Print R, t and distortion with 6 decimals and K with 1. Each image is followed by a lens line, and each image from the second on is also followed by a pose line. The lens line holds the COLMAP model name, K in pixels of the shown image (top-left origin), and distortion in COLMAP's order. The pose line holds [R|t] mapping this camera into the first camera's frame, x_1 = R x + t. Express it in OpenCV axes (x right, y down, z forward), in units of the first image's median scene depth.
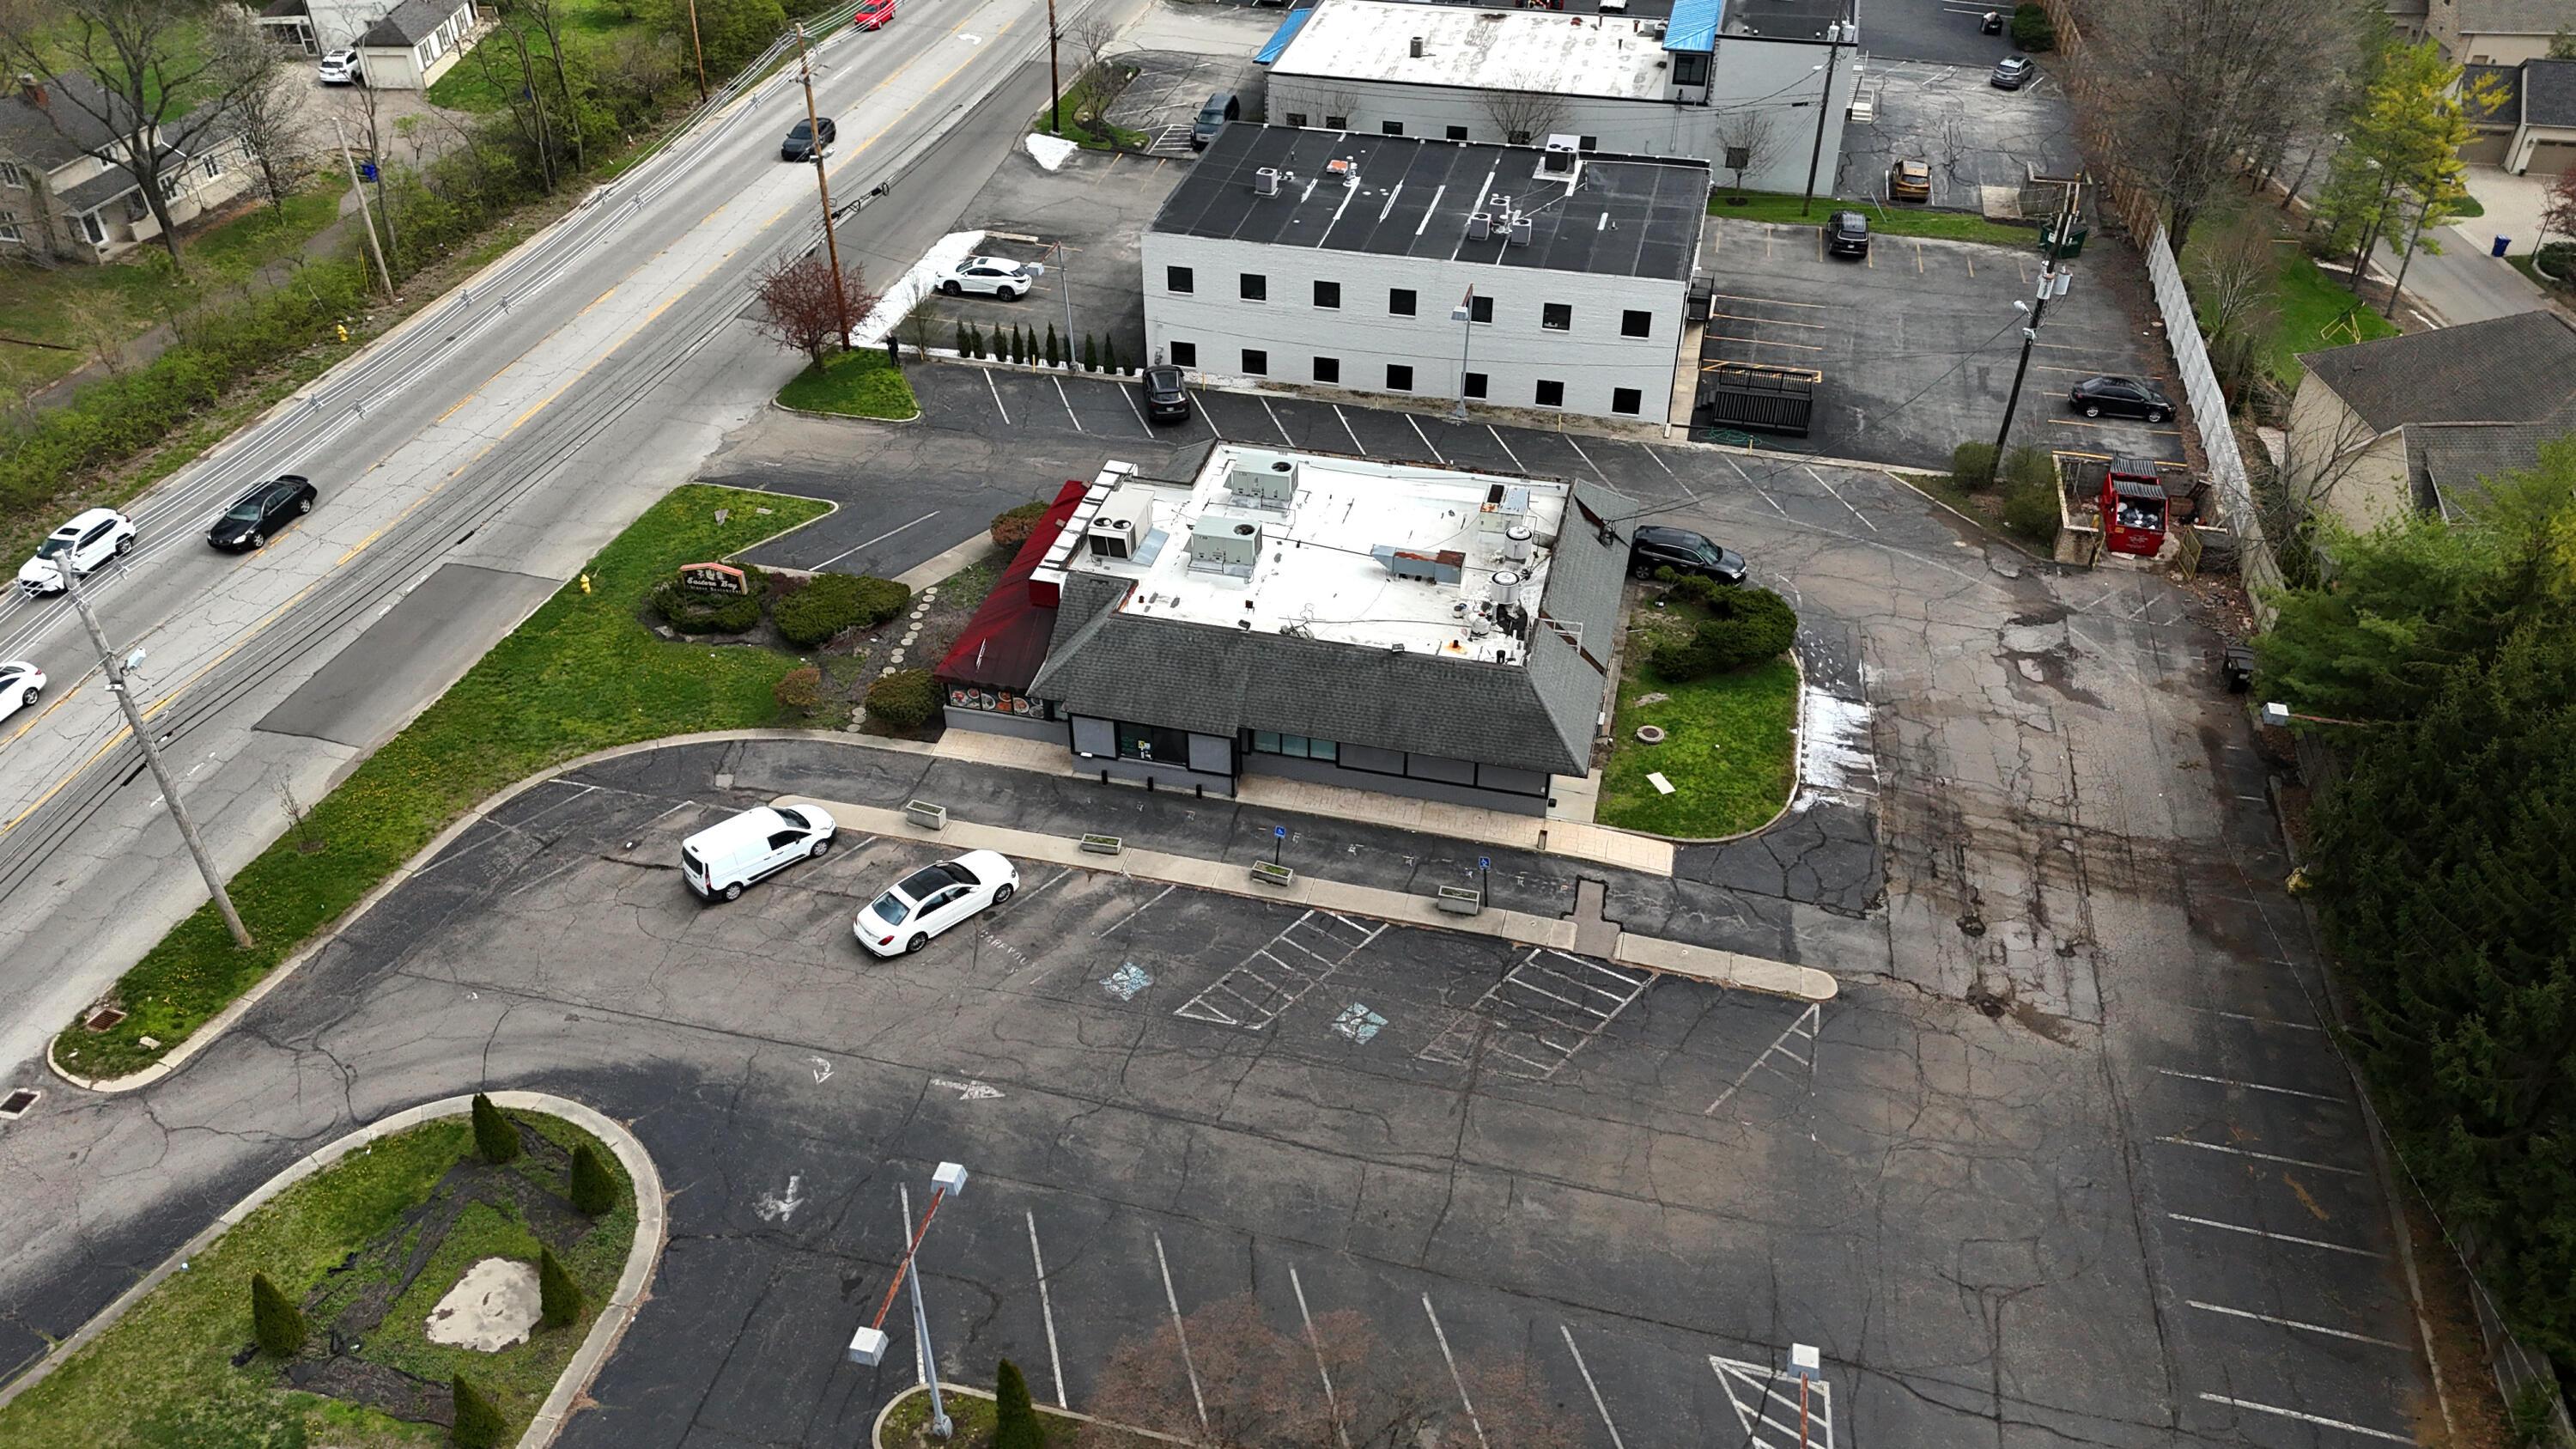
lens RADIAL K [[1876.4, 0, 1288.9], [0, 1876.4, 736.0], [0, 0, 1]] dist [0.092113, -0.097485]
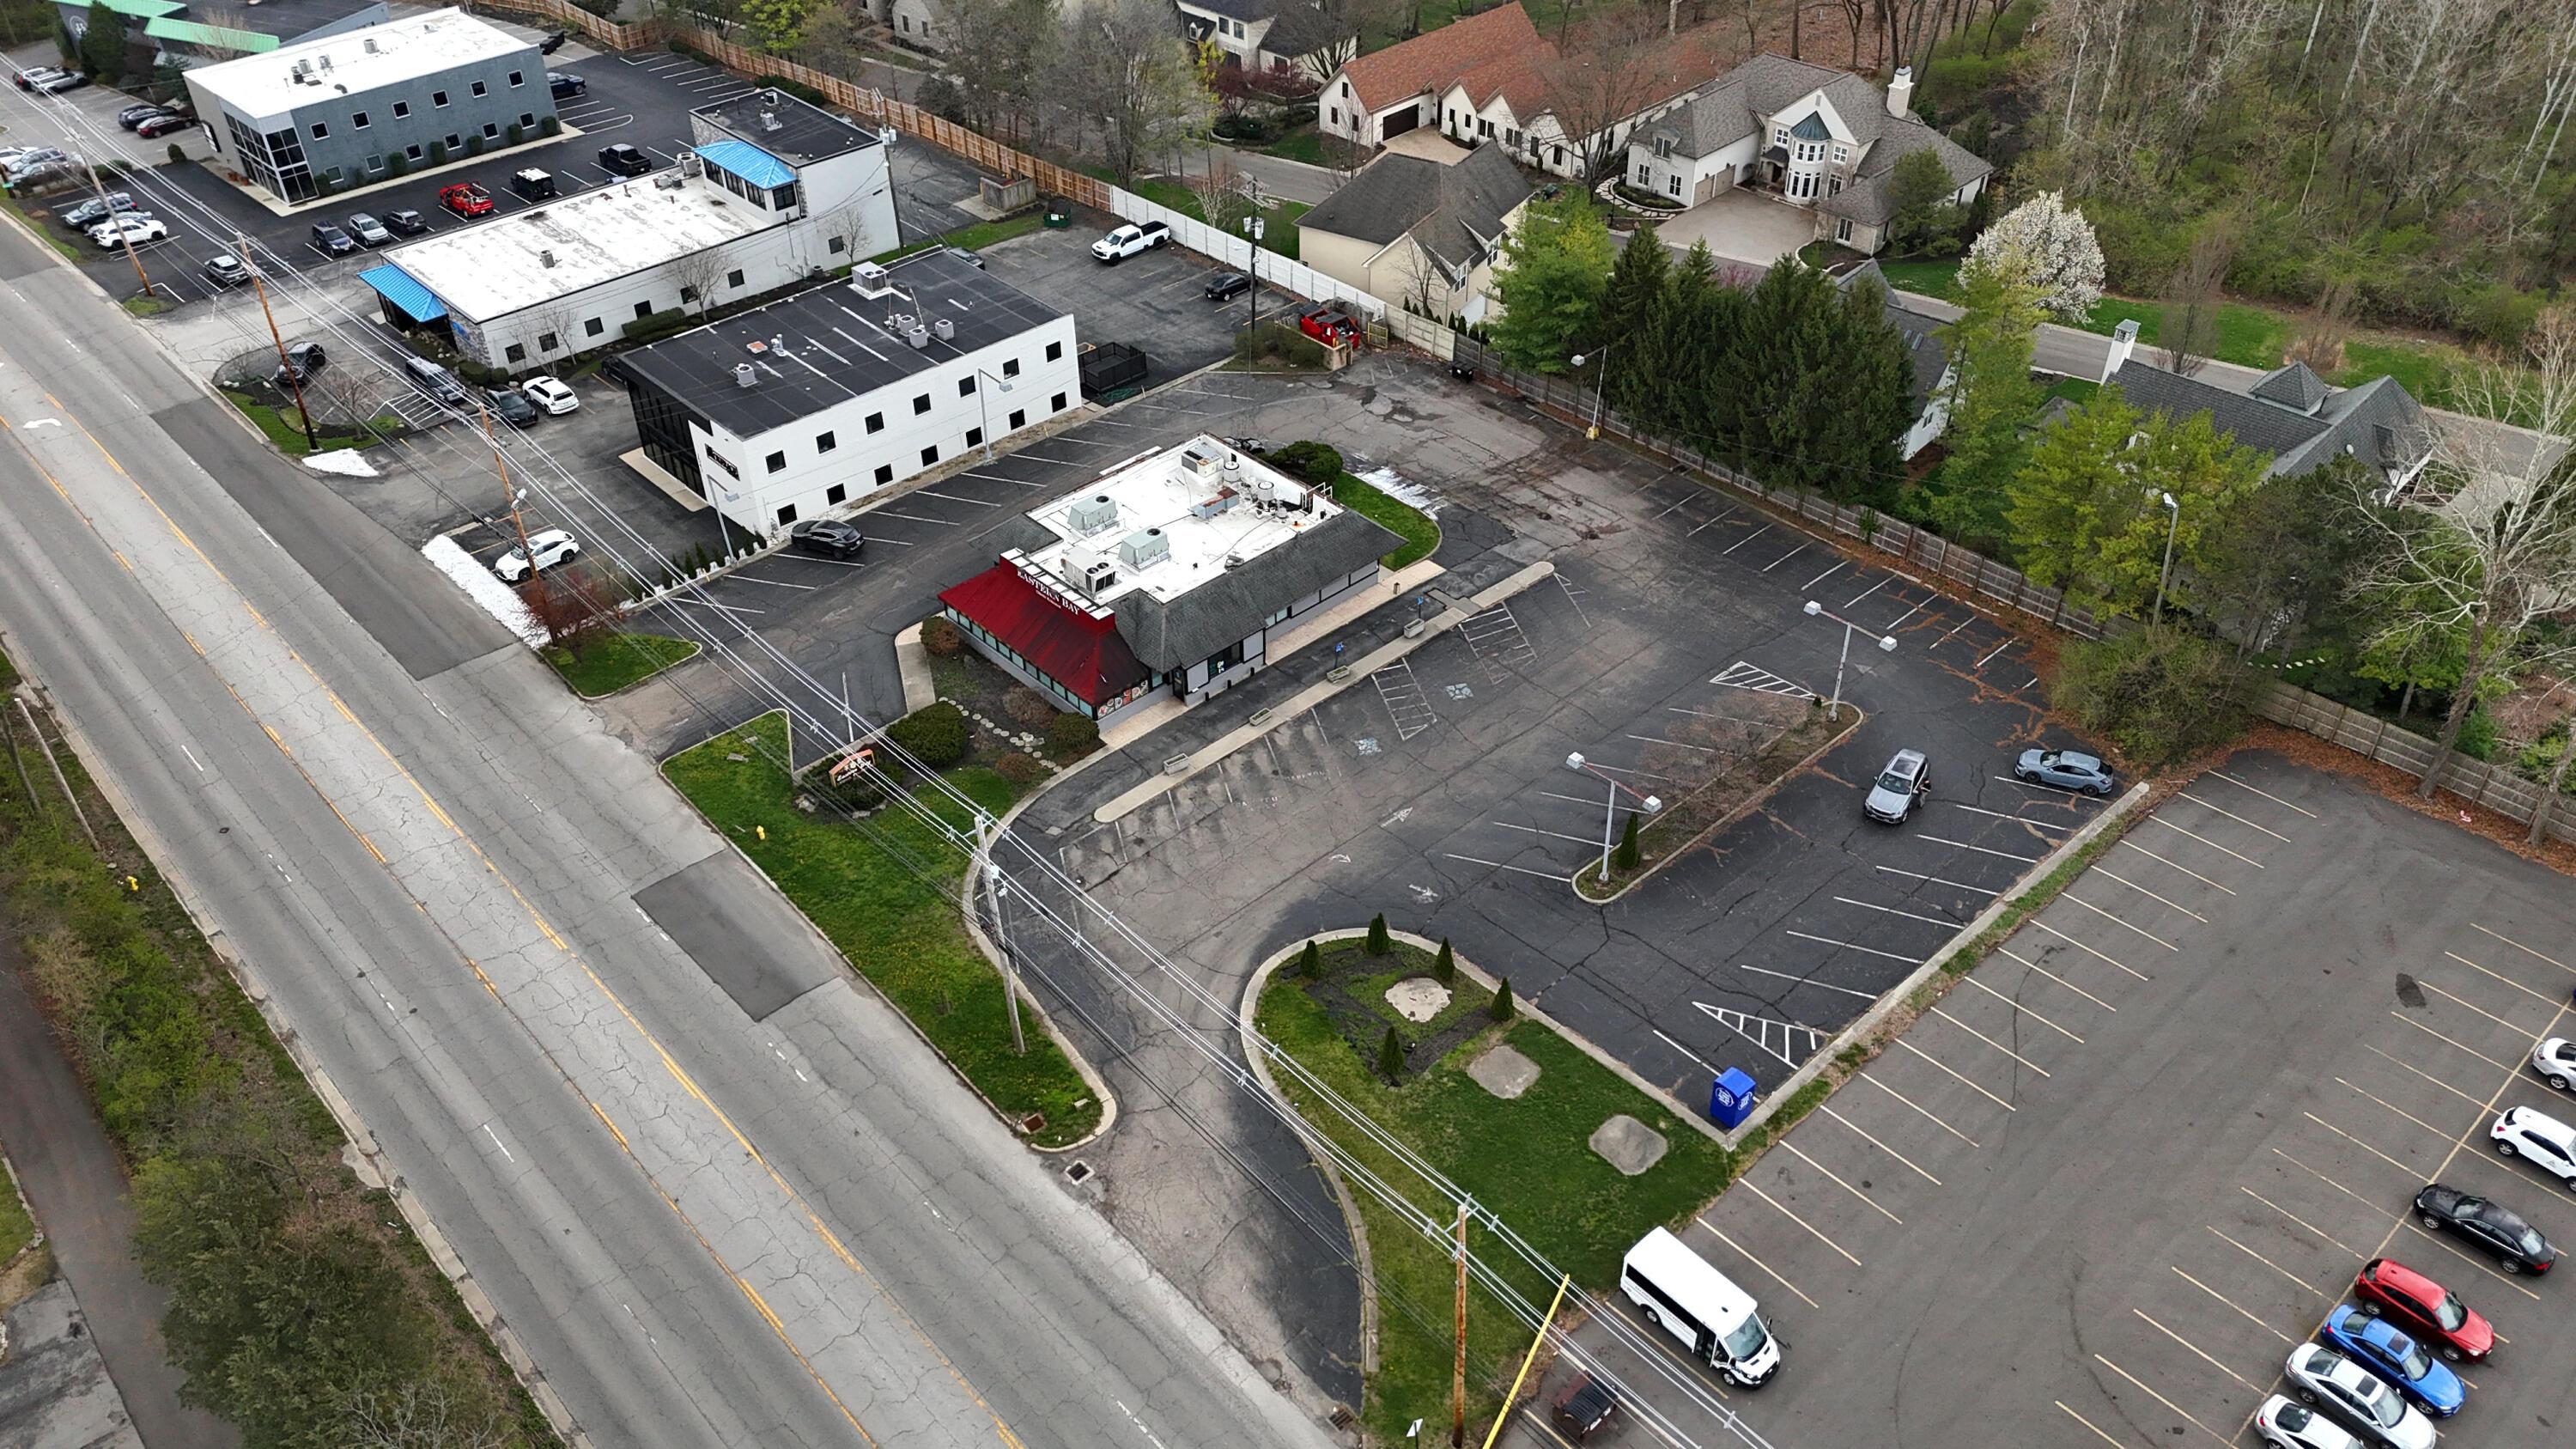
lens RADIAL K [[1875.3, 0, 1283.0], [0, 1875.3, 731.5], [0, 0, 1]] dist [0.106861, -0.113951]
pose [[0.551158, -0.521883, 0.651047, -1.126617], [0.511061, 0.827918, 0.231014, -0.291716], [-0.659576, 0.205400, 0.723028, -0.197235]]
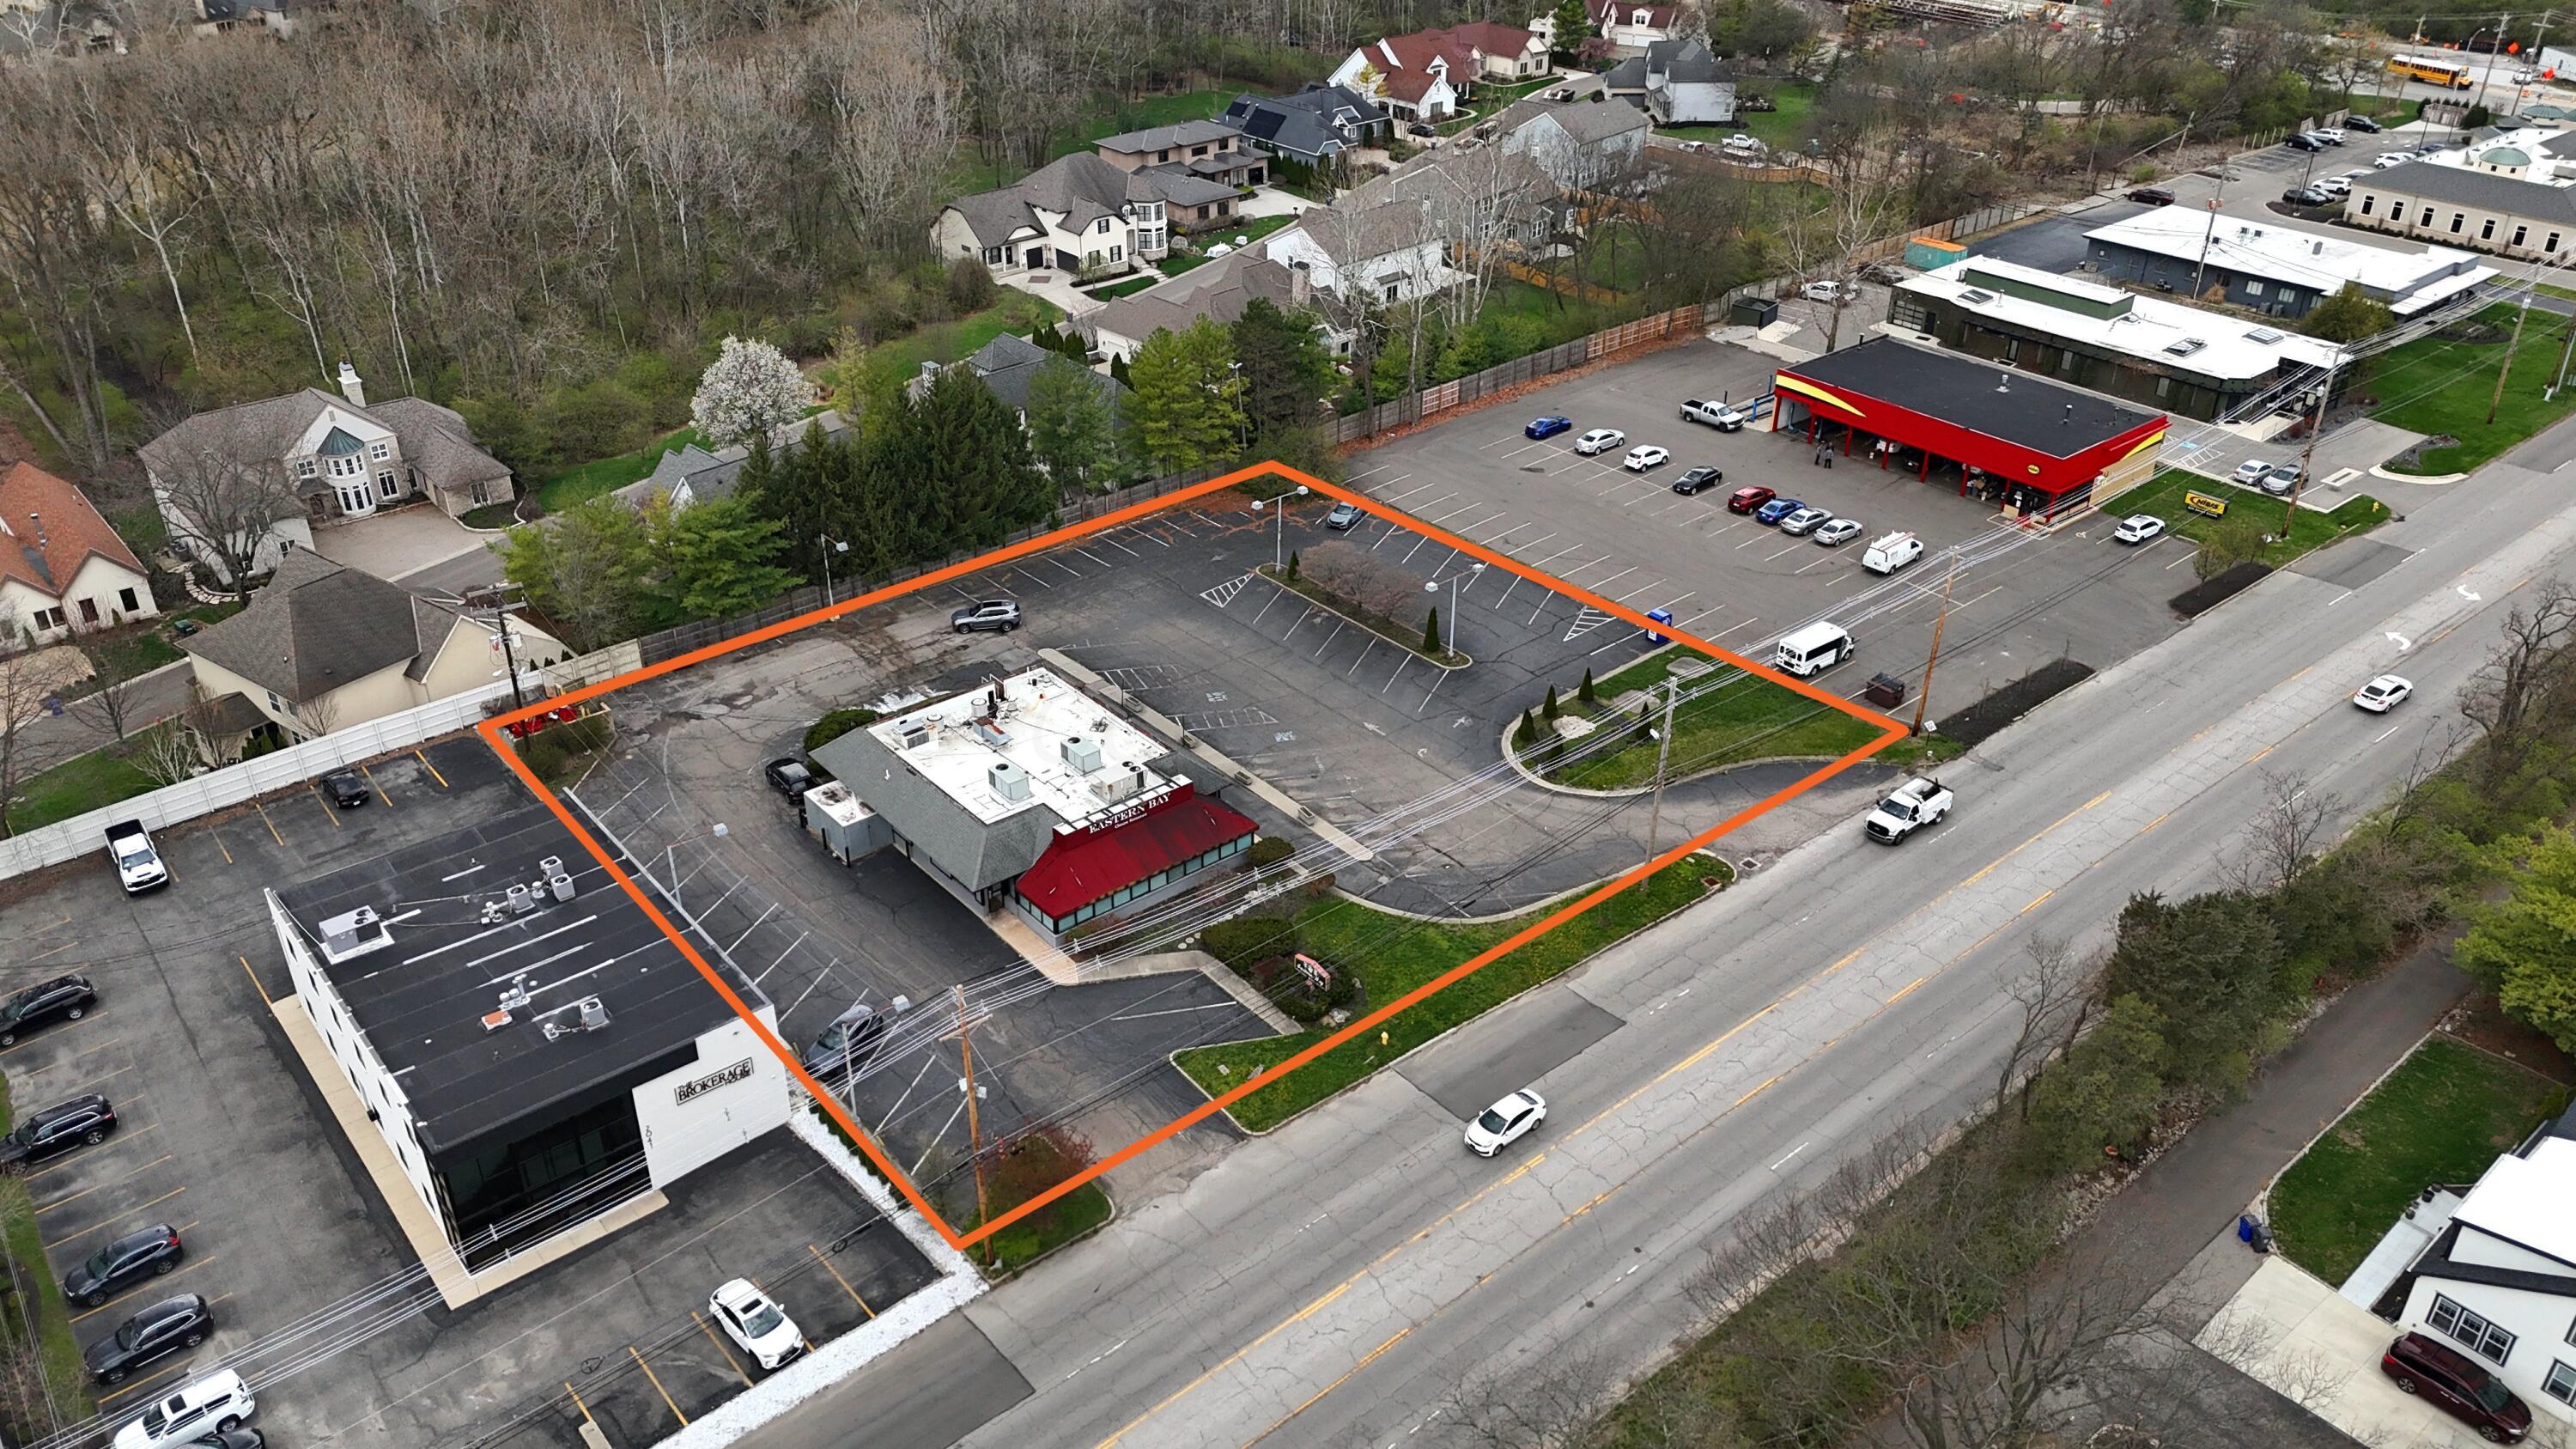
lens RADIAL K [[1899.3, 0, 1288.0], [0, 1899.3, 724.5], [0, 0, 1]] dist [0.094437, -0.093808]
pose [[-0.803435, -0.299046, 0.514844, -1.072893], [0.355266, 0.453118, 0.817600, -1.472726], [-0.477785, 0.839795, -0.257810, 1.376399]]
